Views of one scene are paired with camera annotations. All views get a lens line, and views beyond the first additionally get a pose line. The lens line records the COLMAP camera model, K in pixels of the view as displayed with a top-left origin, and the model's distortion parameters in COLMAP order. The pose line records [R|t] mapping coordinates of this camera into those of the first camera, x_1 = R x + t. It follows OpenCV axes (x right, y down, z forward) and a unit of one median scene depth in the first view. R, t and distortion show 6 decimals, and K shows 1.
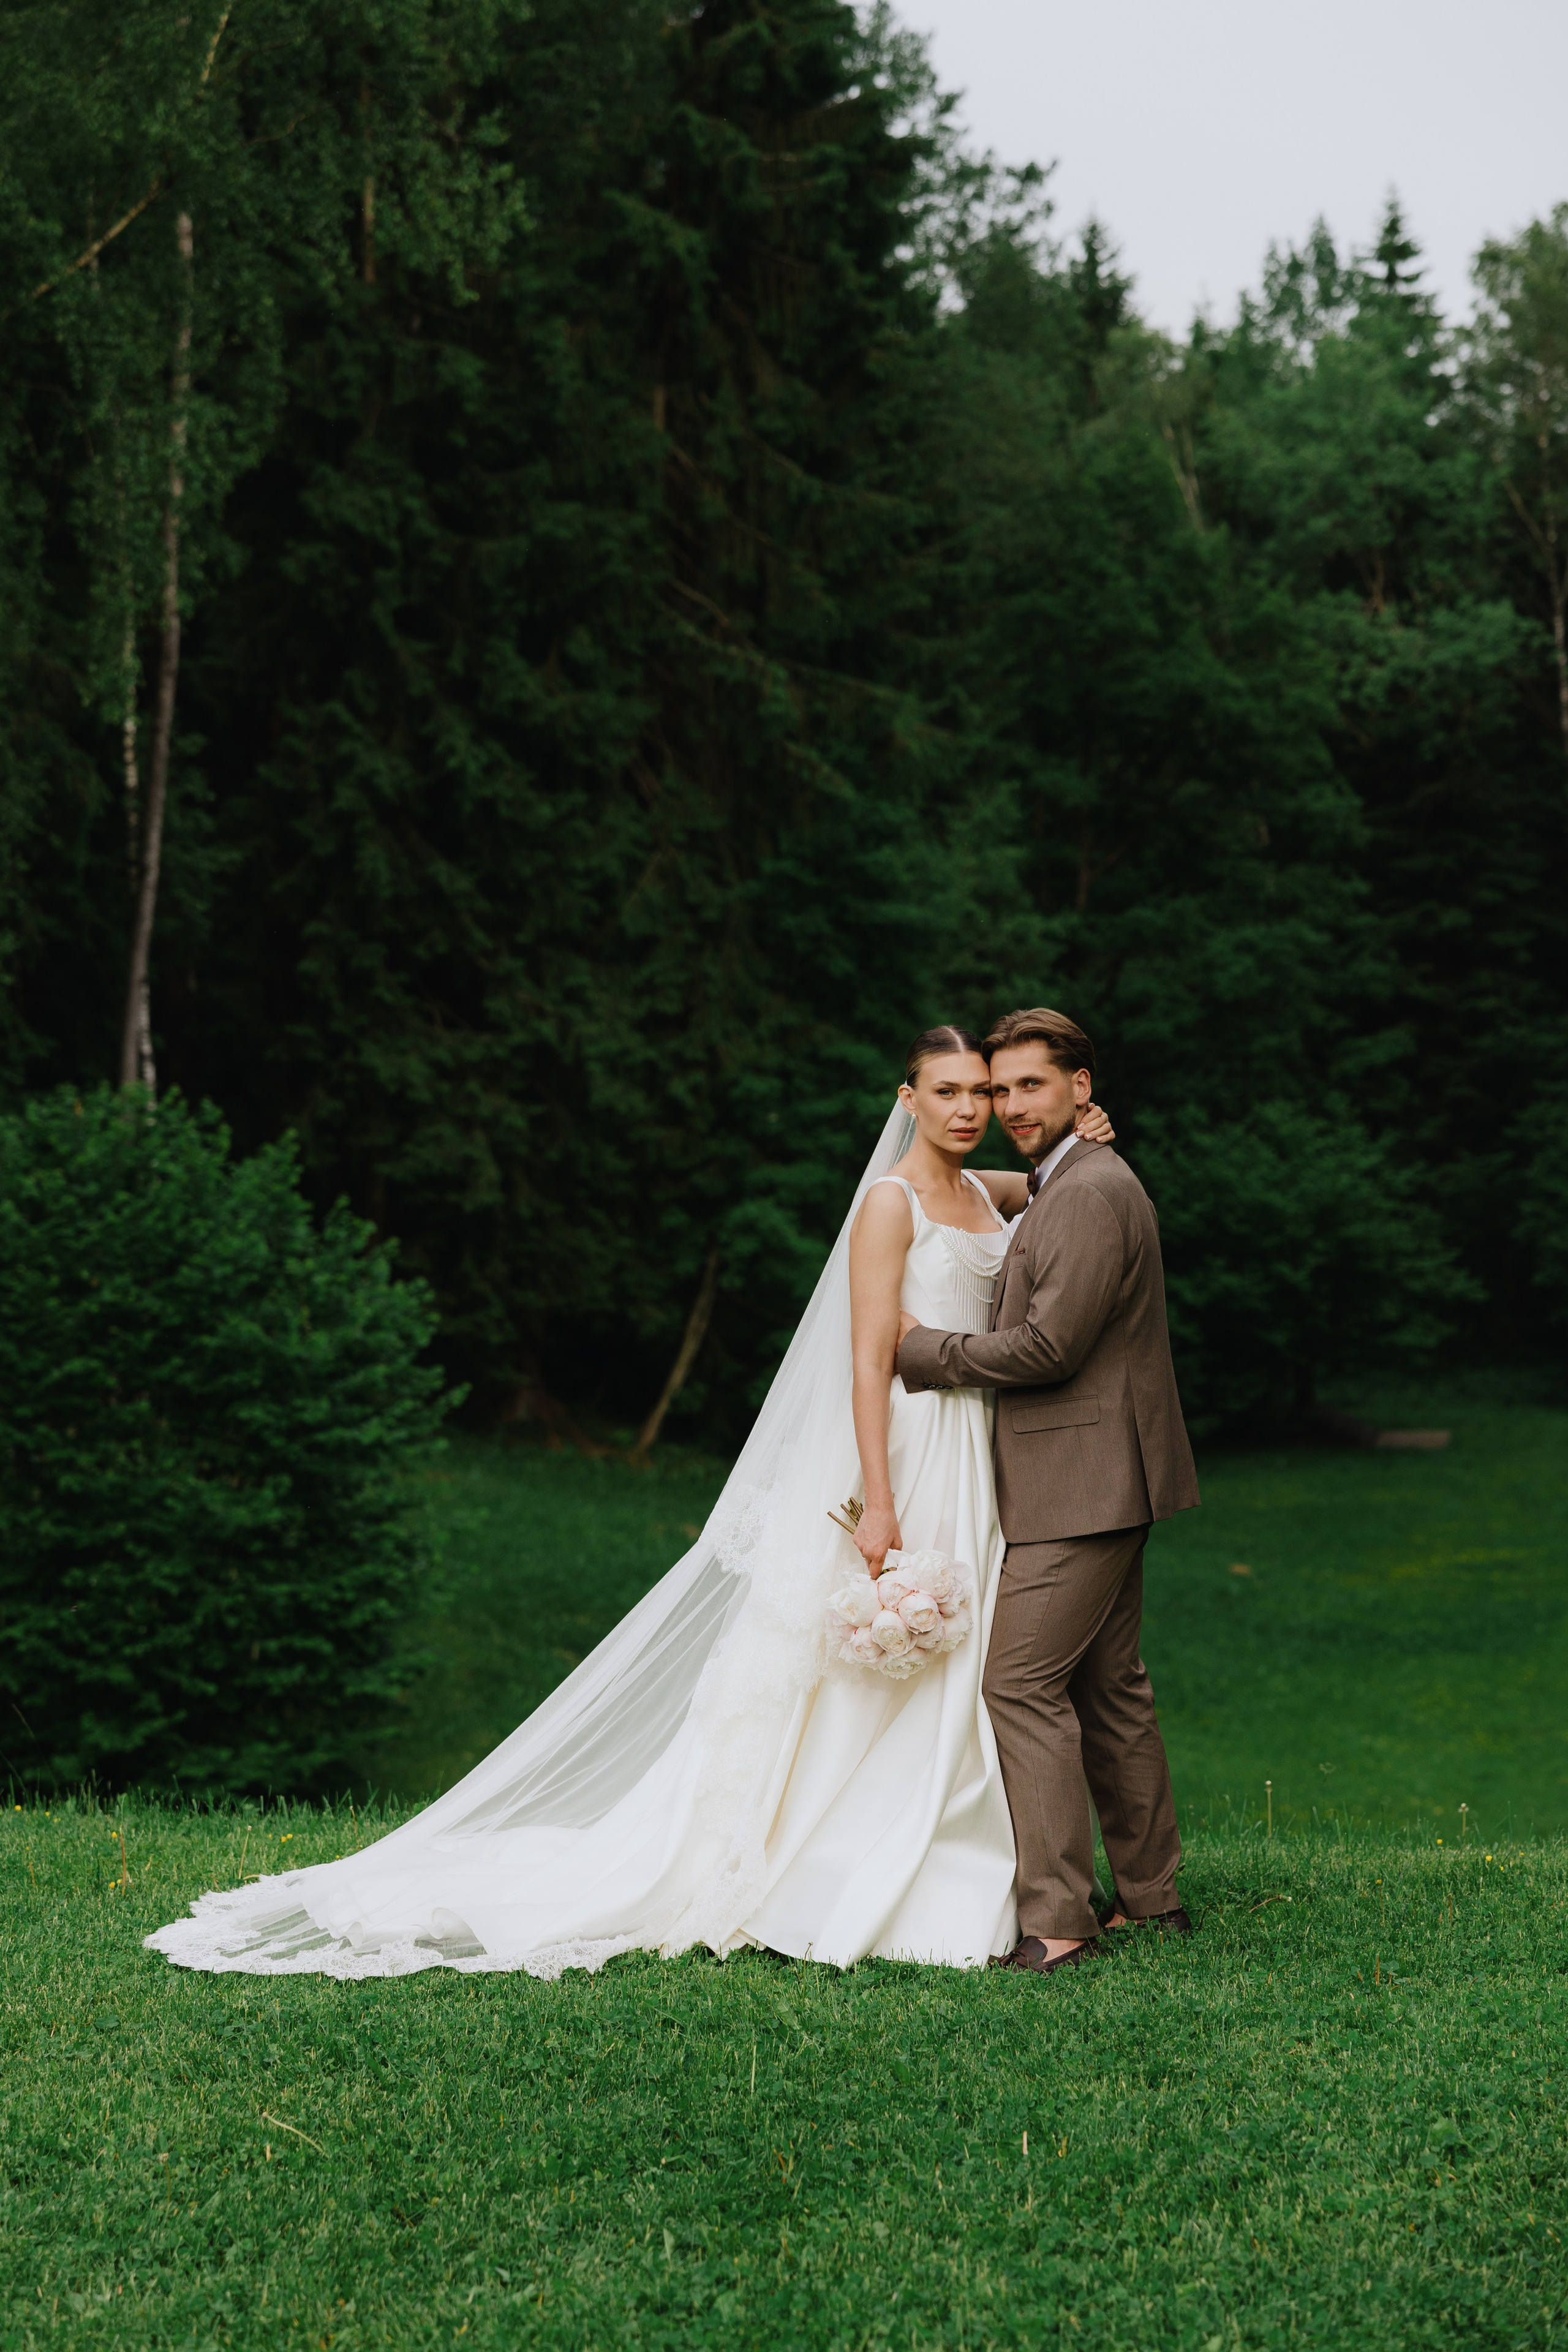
lens RADIAL K [[4456.8, 0, 663.8], [0, 4456.8, 1142.1], [0, 0, 1]] dist [0.015236, 0.000000]
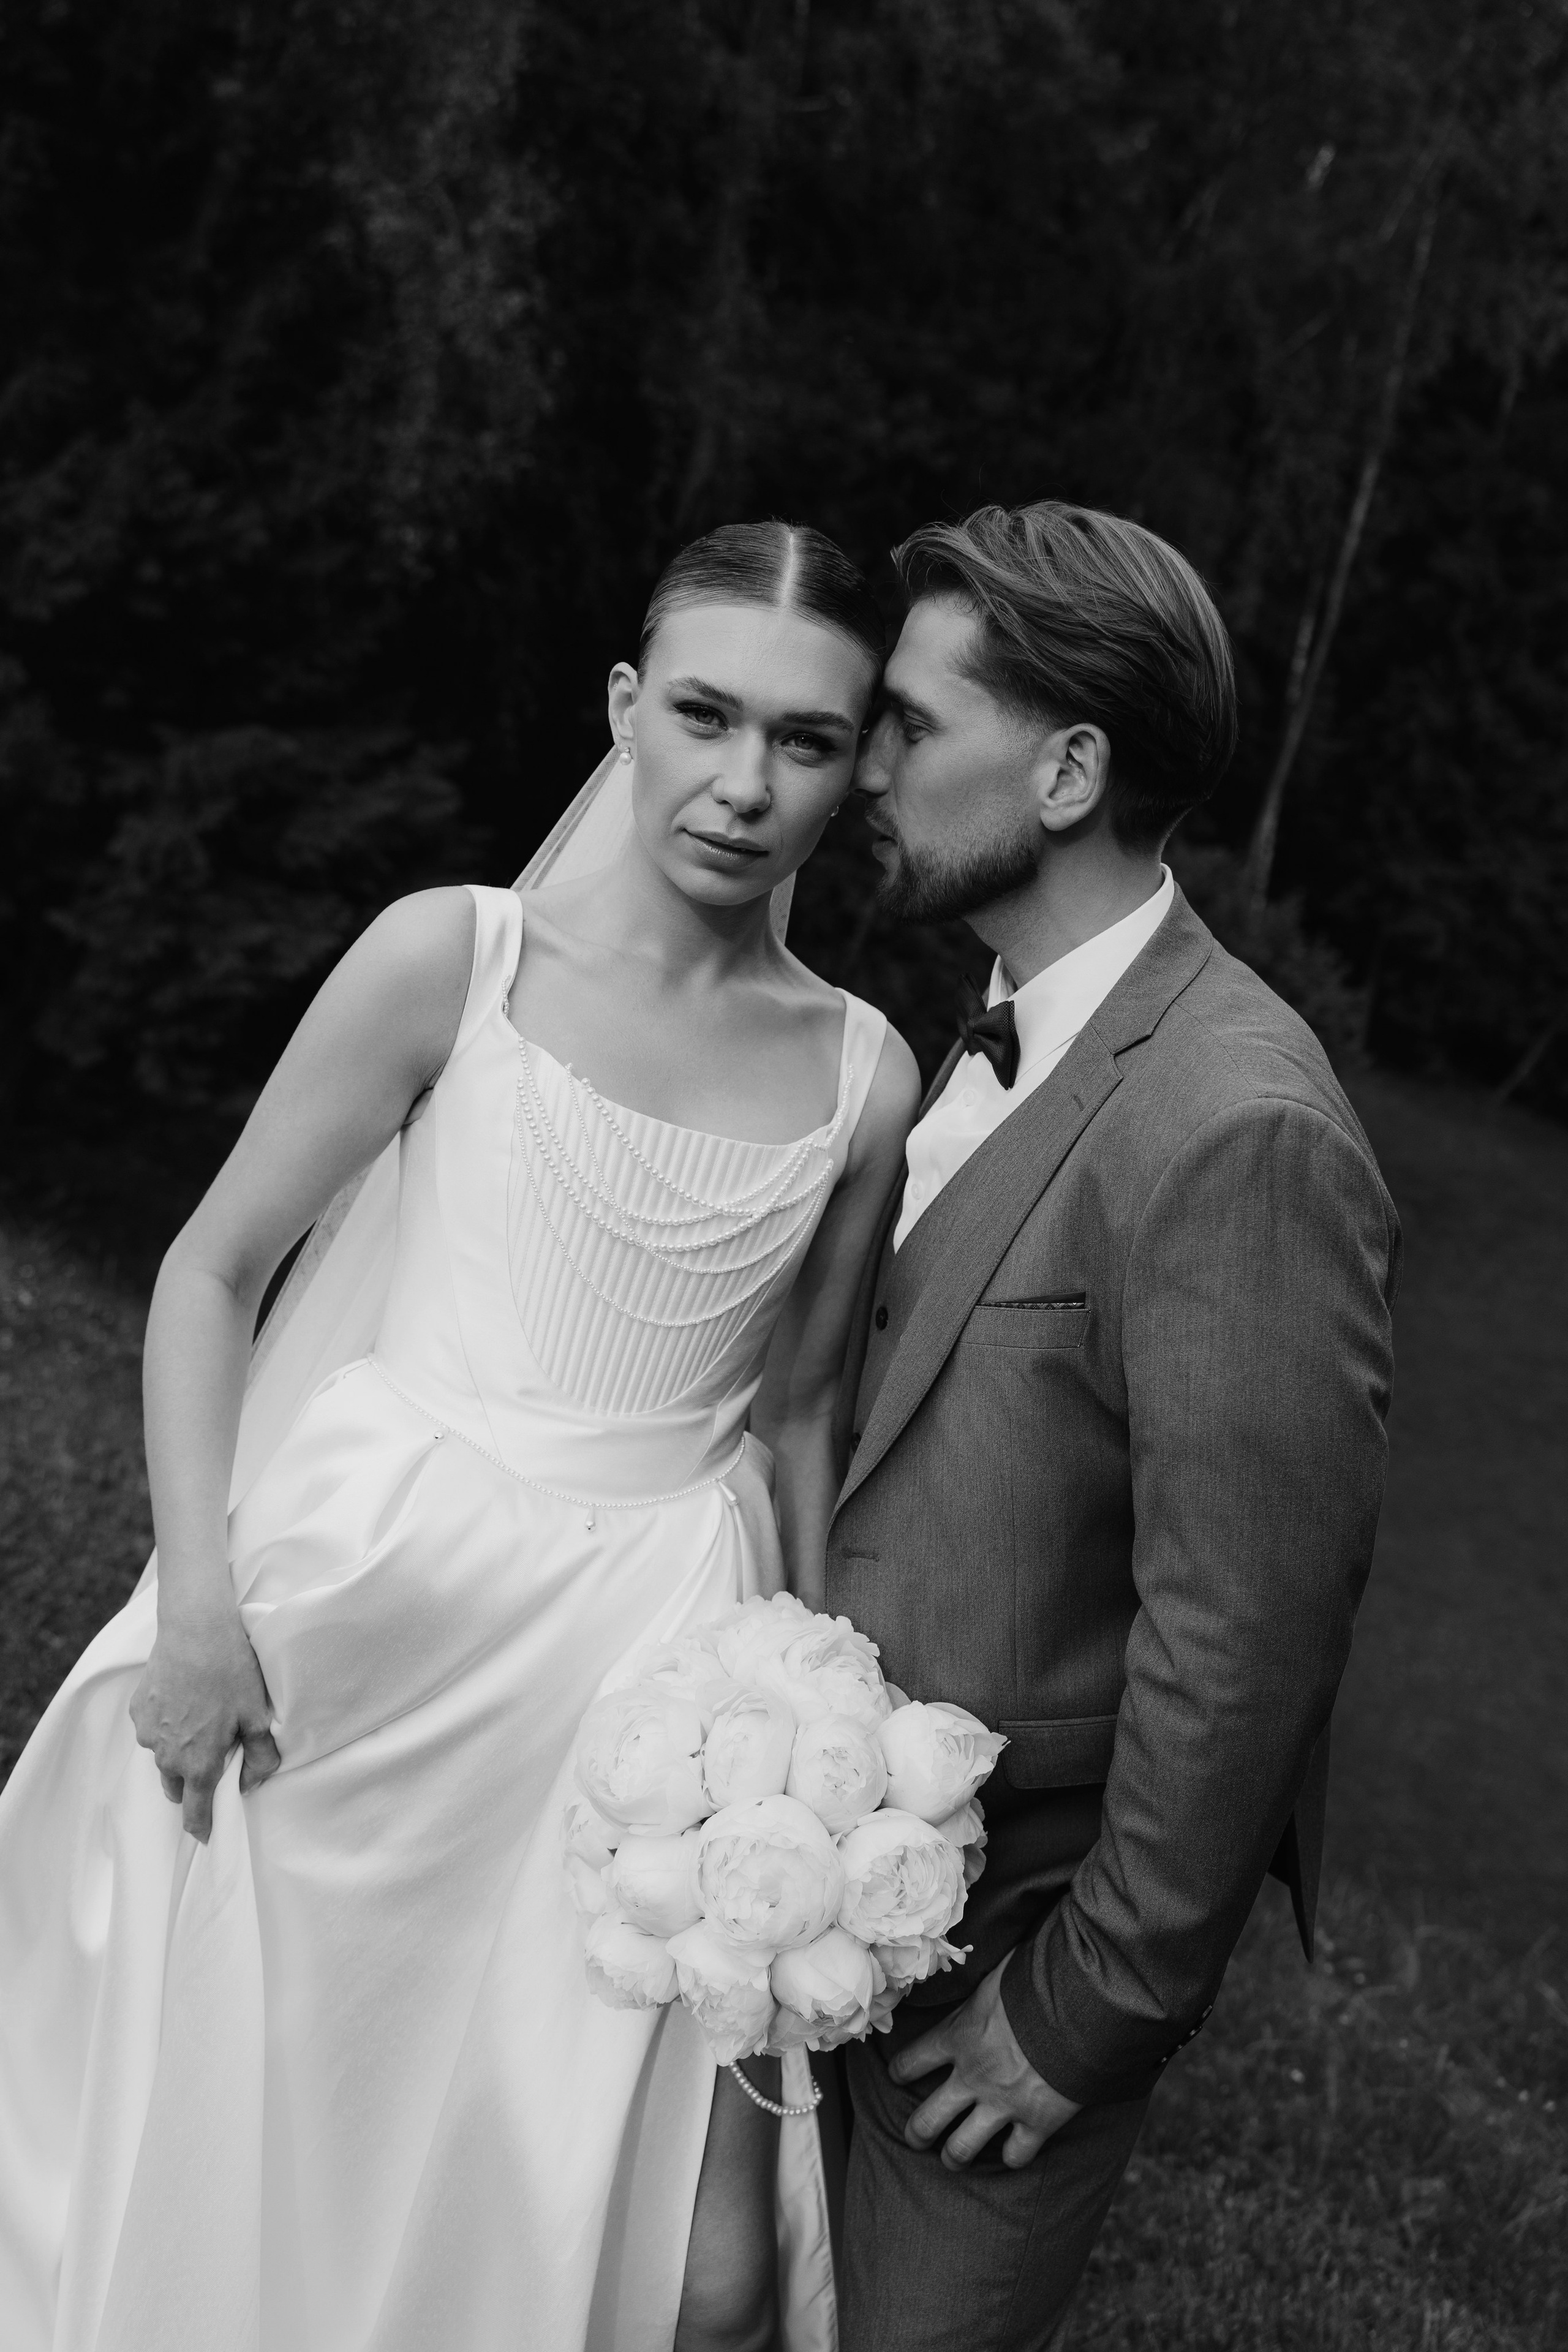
lens RADIAL K [[1970.8, 0, 750.9], [0, 1970.8, 1240.0], [0, 0, 1]] dist [-0.055489, 0.047693]
pose [[0.903052, 0.243939, -0.353541, 0.018816], [-0.174372, 0.960410, 0.217273, -0.000371], [0.392546, -0.134561, 0.909836, 0.117437]]
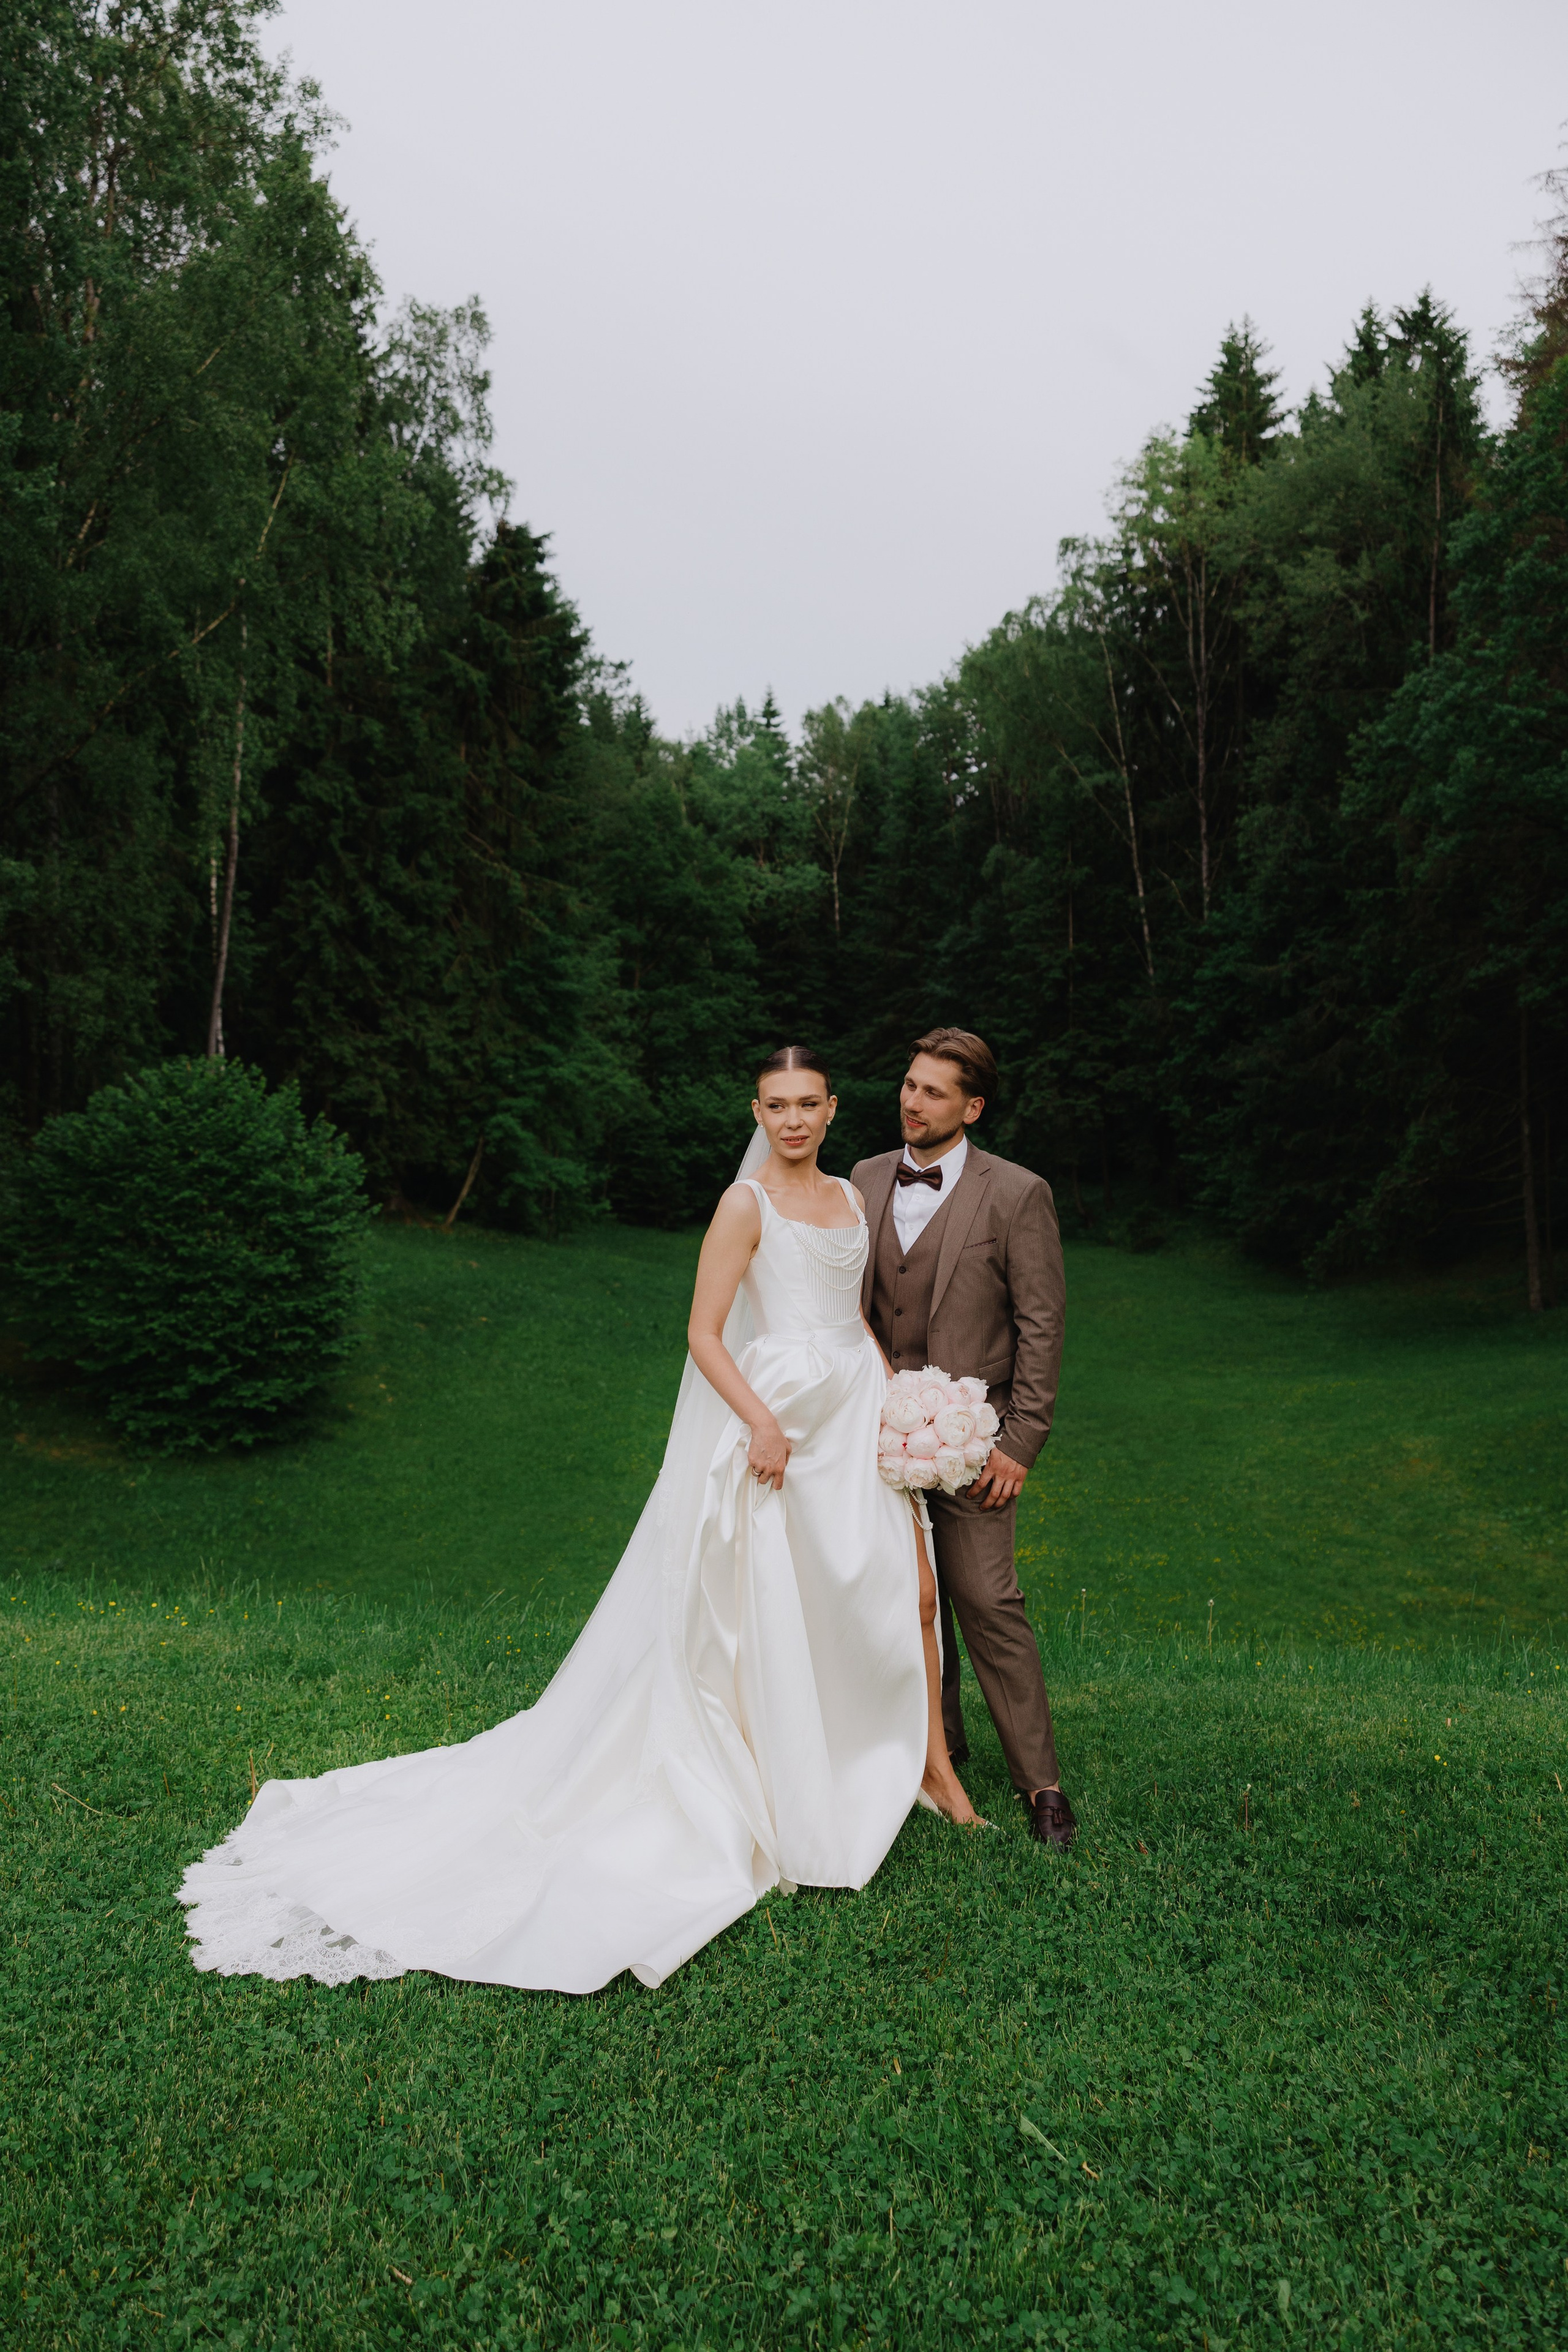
lens RADIAL K [[1856.0, 0, 760.9], [0, 1856.0, 1188.9], [0, 0, 1]] dist [-0.005480, 0.033920]
pose [[0.985294, 0.015394, 0.170175, -0.009288], [-0.024701, 0.998304, 0.052712, -0.001542], [-0.169075, -0.056141, 0.984003, 0.063912]]
